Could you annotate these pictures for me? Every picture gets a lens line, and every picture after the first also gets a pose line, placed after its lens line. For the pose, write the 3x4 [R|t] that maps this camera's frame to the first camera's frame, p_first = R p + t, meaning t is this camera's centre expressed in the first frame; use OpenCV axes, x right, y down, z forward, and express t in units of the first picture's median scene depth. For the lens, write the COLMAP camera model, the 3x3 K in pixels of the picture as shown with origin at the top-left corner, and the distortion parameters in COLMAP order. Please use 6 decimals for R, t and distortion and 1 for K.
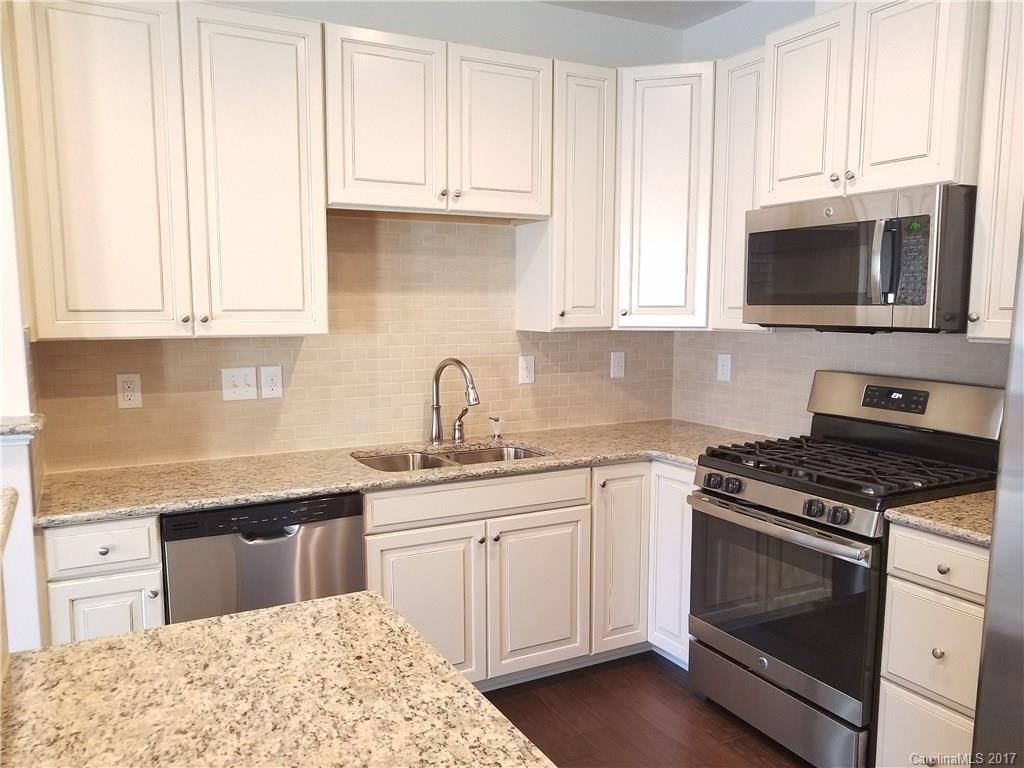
lens RADIAL K [[793.5, 0, 511.3], [0, 793.5, 393.0], [0, 0, 1]] dist [0.001685, 0.001060]
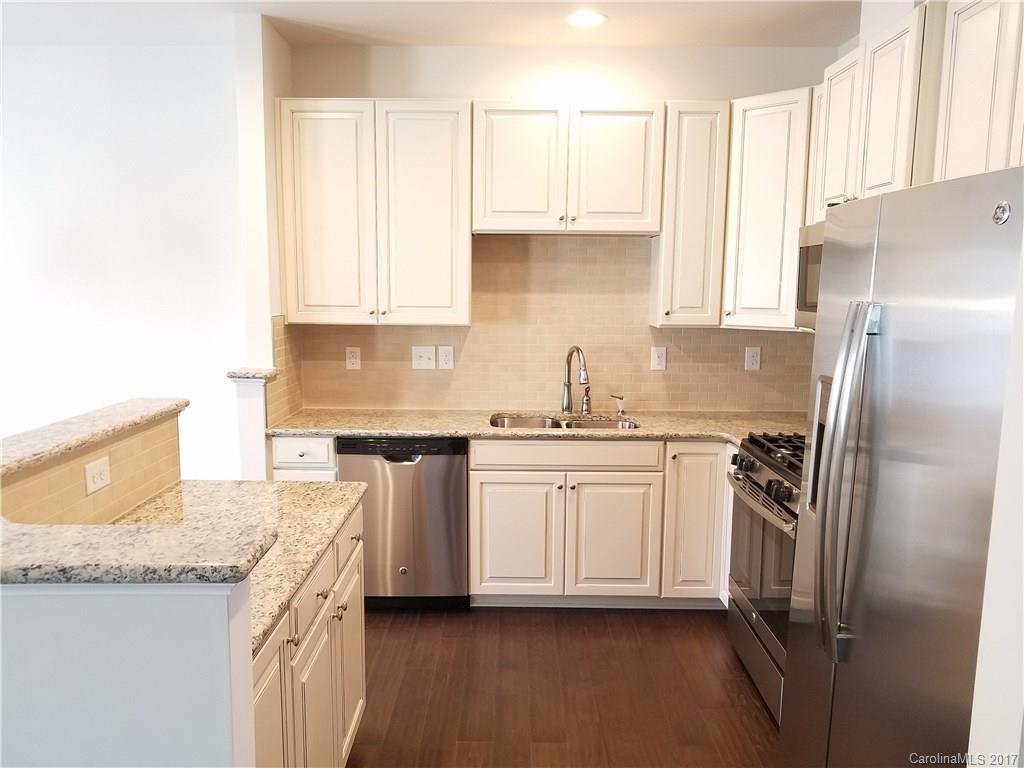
lens RADIAL K [[793.5, 0, 510.2], [0, 793.5, 387.1], [0, 0, 1]] dist [0.001685, 0.001060]
pose [[0.881966, 0.068518, -0.466306, 0.459770], [-0.061592, 0.997648, 0.030097, -0.011035], [0.467272, 0.002176, 0.884111, -0.180349]]
